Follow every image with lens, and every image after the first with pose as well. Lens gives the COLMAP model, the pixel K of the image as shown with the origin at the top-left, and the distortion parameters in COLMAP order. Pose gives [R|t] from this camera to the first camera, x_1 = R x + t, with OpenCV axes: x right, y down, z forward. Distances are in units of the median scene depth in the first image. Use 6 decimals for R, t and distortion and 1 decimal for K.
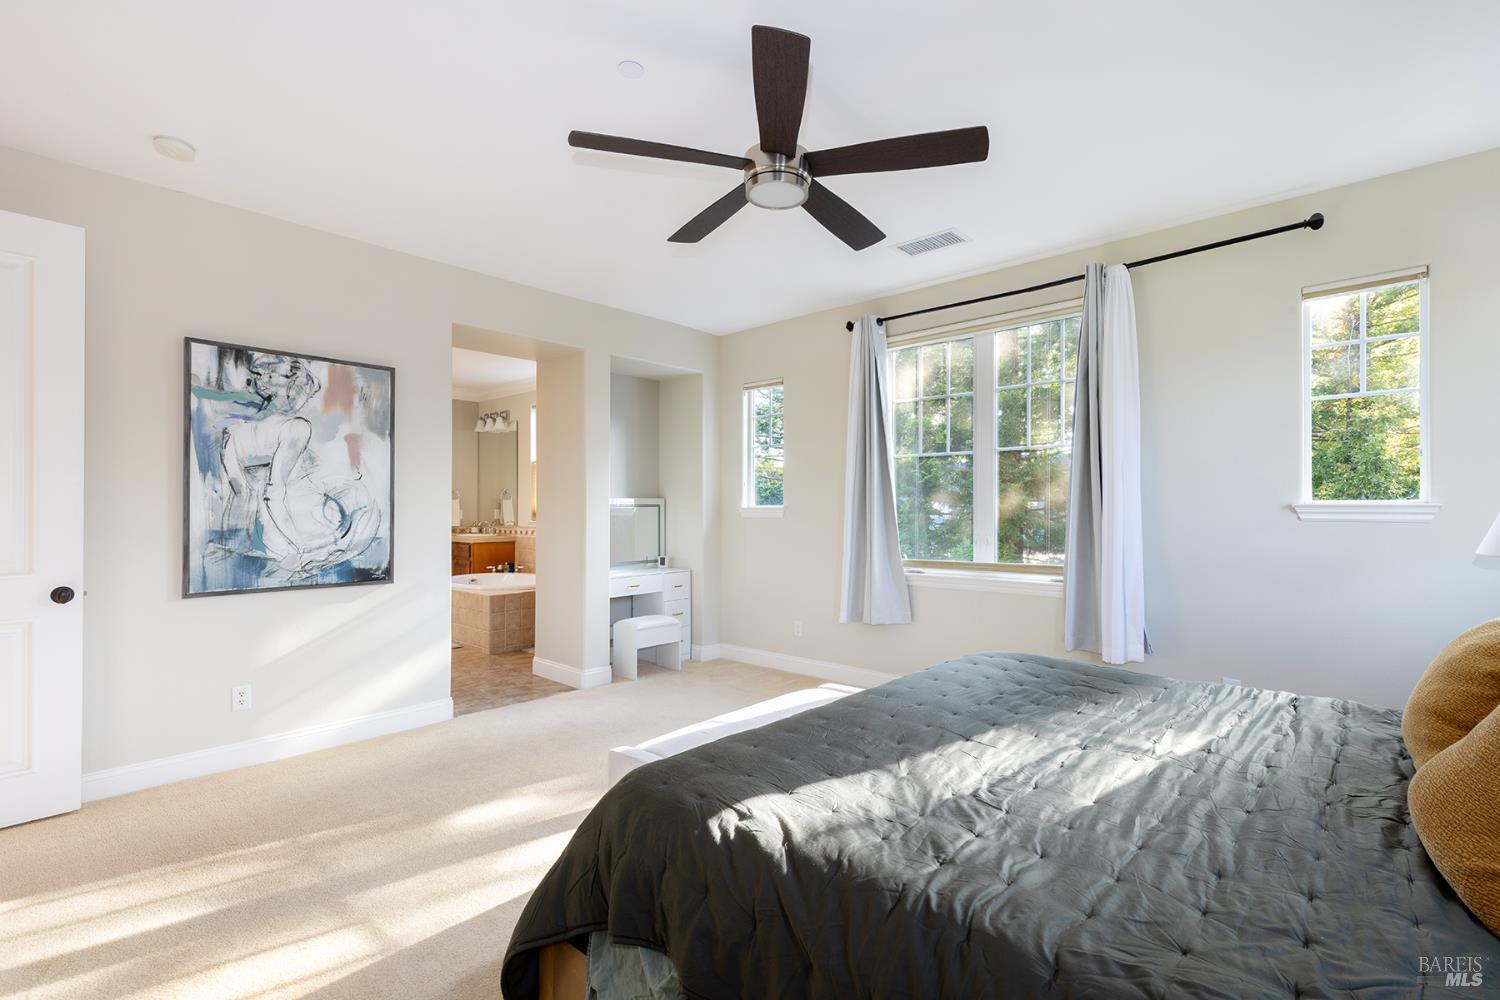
lens RADIAL K [[693.9, 0, 777.1], [0, 693.9, 505.9], [0, 0, 1]] dist [0.001388, 0.000140]
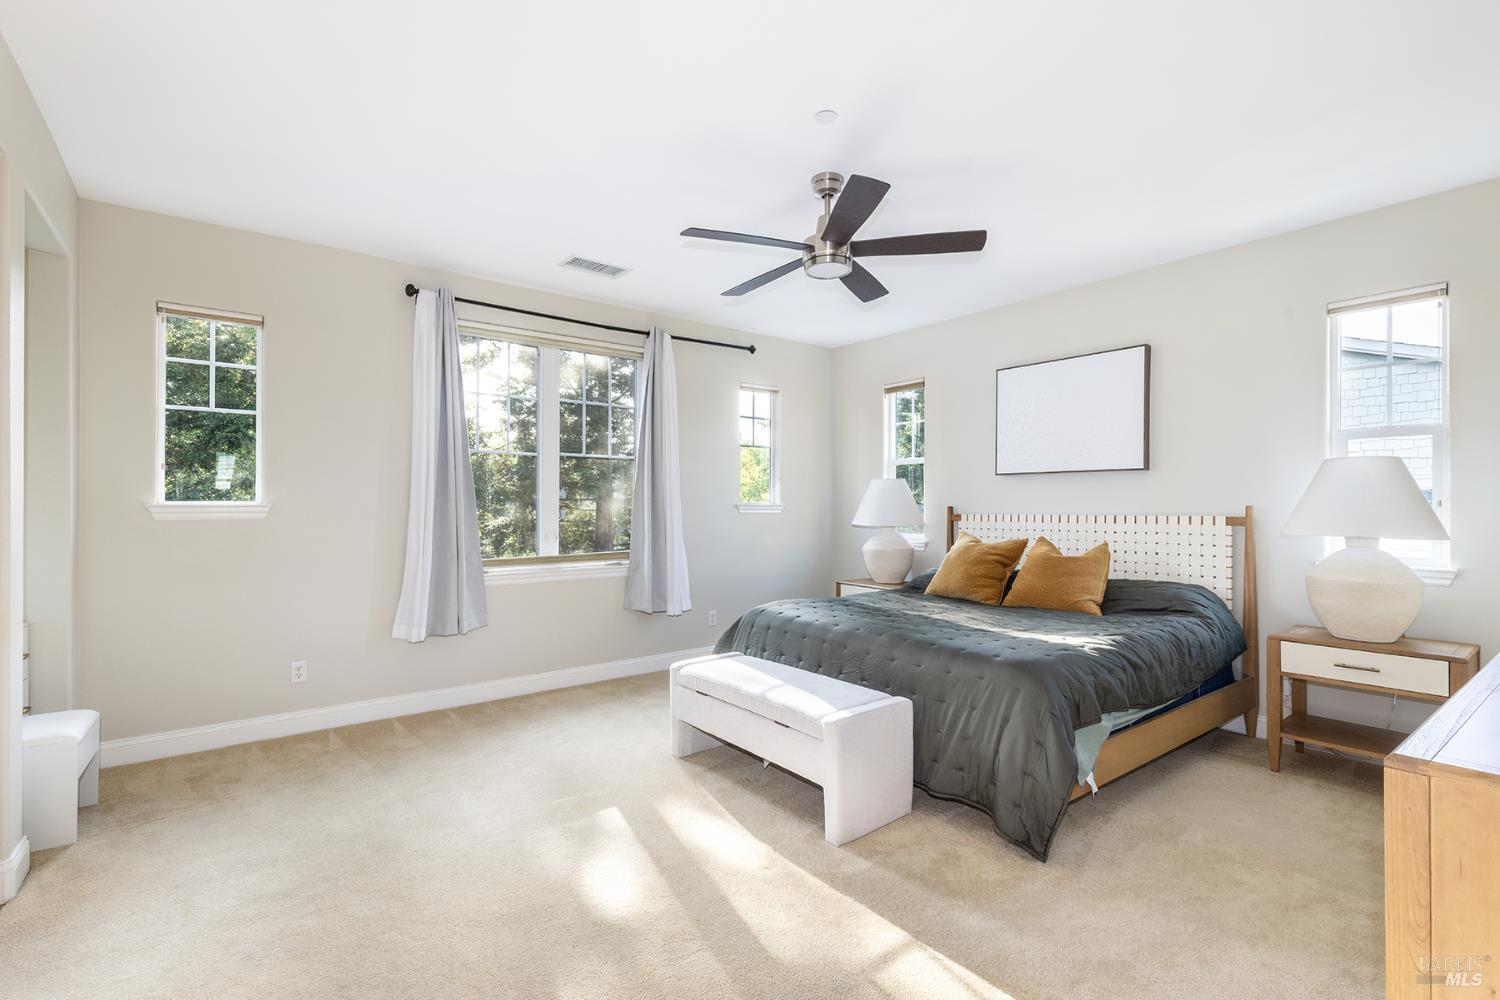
lens RADIAL K [[674.9, 0, 742.5], [0, 674.9, 505.9], [0, 0, 1]] dist [0.002102, 0.000147]
pose [[0.195608, -0.000918, 0.980682, -0.847738], [-0.010220, 0.999943, 0.002975, -0.005041], [-0.980629, -0.010605, 0.195588, 0.600914]]
